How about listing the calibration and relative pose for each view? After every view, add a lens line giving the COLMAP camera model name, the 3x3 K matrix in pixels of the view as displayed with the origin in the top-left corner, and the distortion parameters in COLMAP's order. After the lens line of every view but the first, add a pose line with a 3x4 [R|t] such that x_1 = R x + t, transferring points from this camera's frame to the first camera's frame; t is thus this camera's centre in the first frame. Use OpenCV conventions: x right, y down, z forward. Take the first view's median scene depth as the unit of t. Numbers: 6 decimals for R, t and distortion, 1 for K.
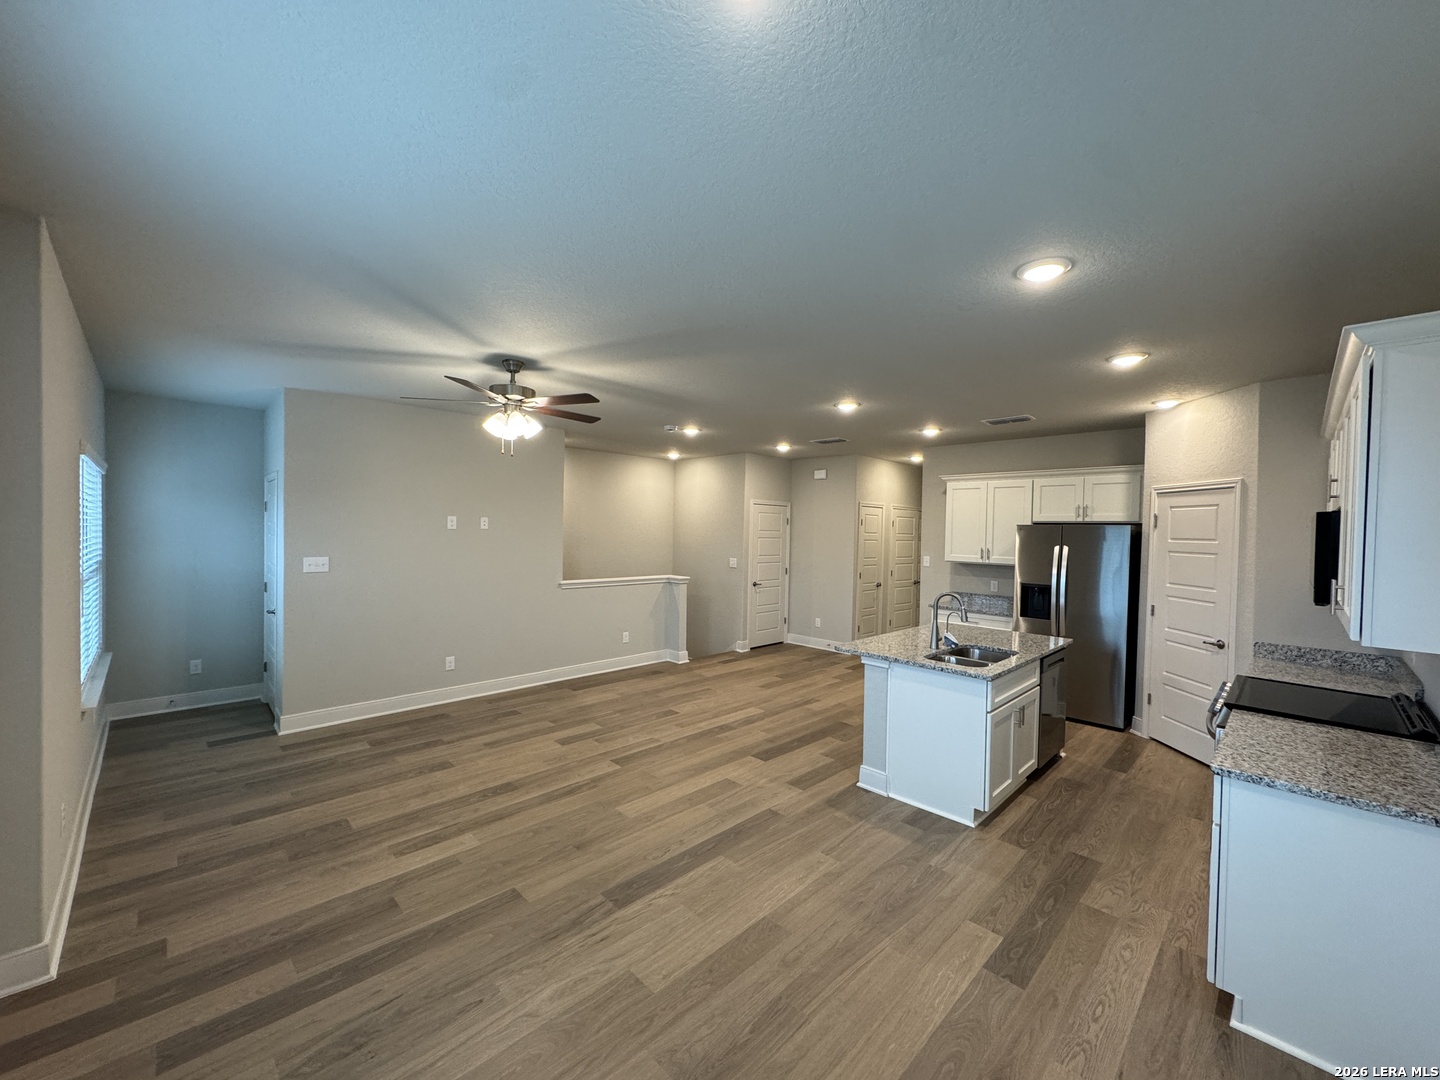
lens RADIAL K [[573.3, 0, 714.7], [0, 573.3, 535.4], [0, 0, 1]] dist [-0.002580, 0.000094]
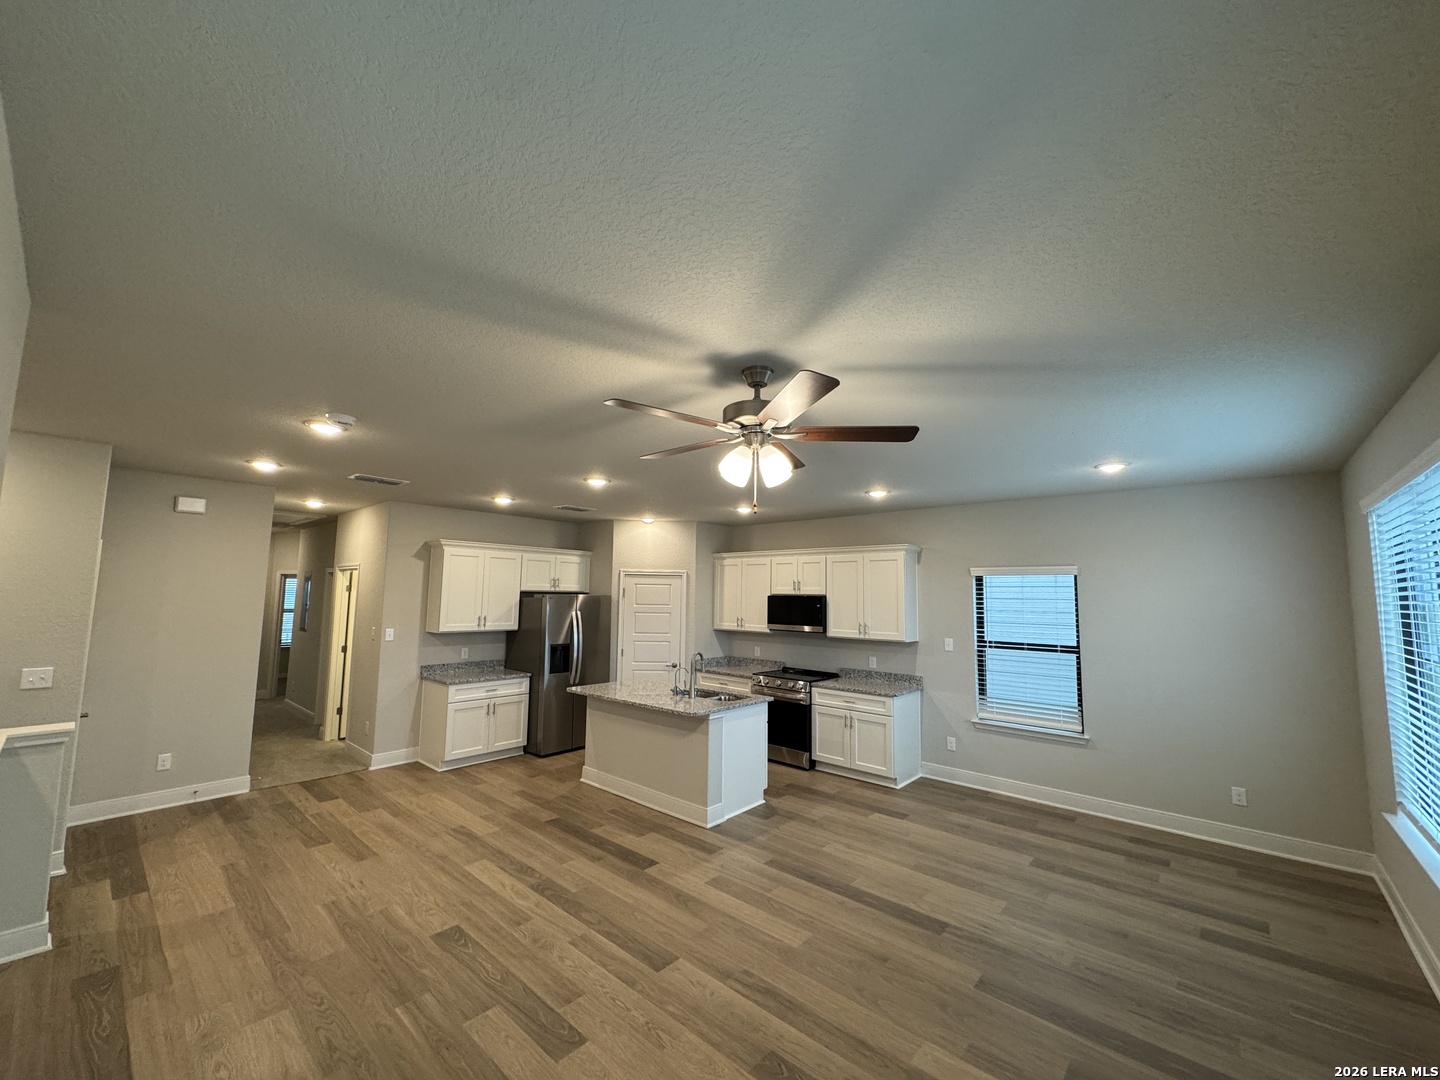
lens RADIAL K [[573.3, 0, 721.1], [0, 573.3, 541.7], [0, 0, 1]] dist [-0.002580, 0.000094]
pose [[-0.077610, 0.074302, 0.994211, -0.847848], [-0.008090, 0.997139, -0.075153, -0.051988], [-0.996951, -0.013875, -0.076787, 0.944757]]
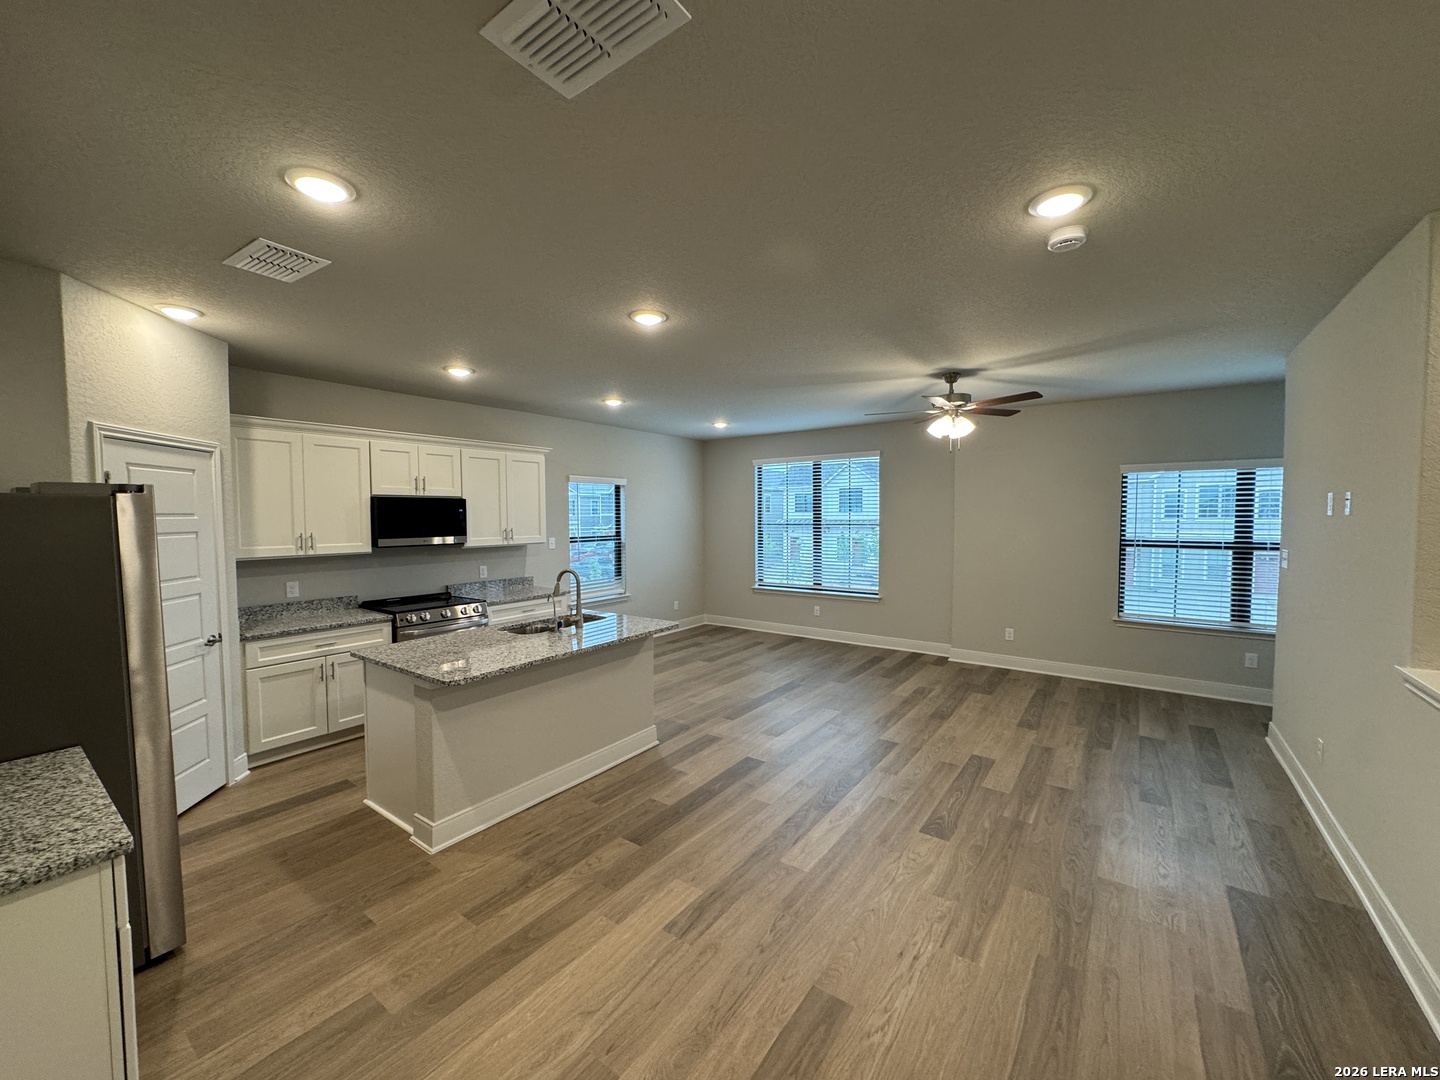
lens RADIAL K [[573.3, 0, 722.4], [0, 573.3, 540.3], [0, 0, 1]] dist [-0.002580, 0.000094]
pose [[-0.984847, -0.005621, -0.173334, 0.284013], [-0.015005, 0.998488, 0.052879, -0.008733], [0.172774, 0.054679, -0.983443, 1.832839]]
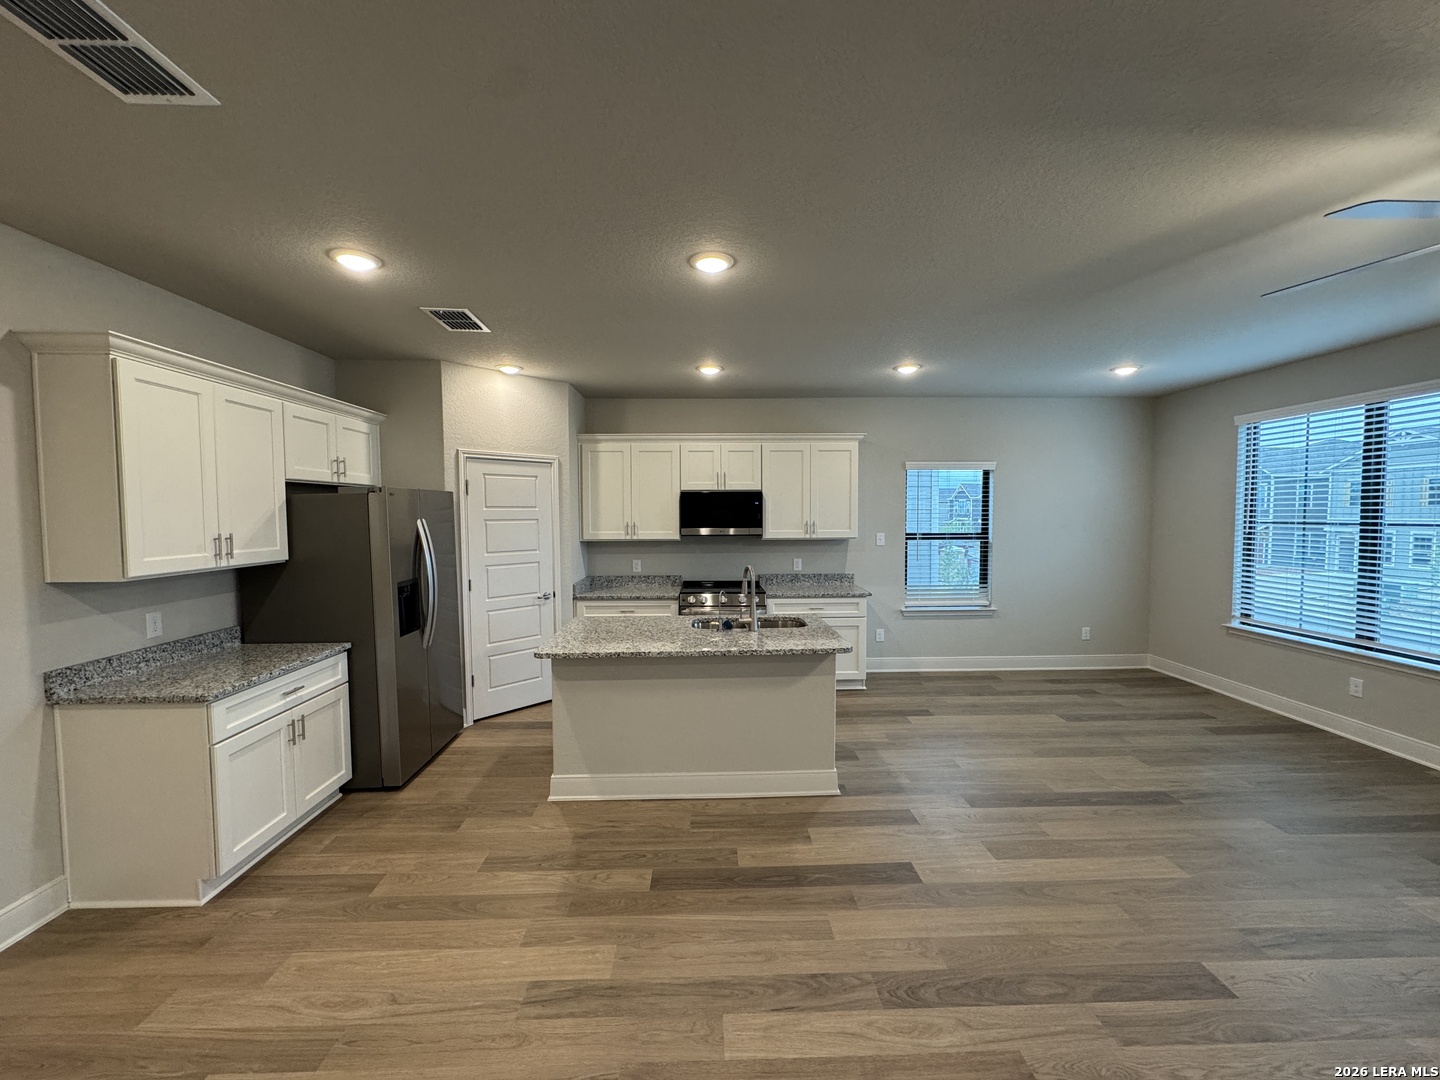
lens RADIAL K [[573.3, 0, 719.3], [0, 573.3, 542.6], [0, 0, 1]] dist [-0.002580, 0.000094]
pose [[-0.736167, -0.050864, 0.674886, -0.160657], [-0.001109, 0.997261, 0.073951, -0.006118], [-0.676799, 0.053692, -0.734207, 1.536137]]
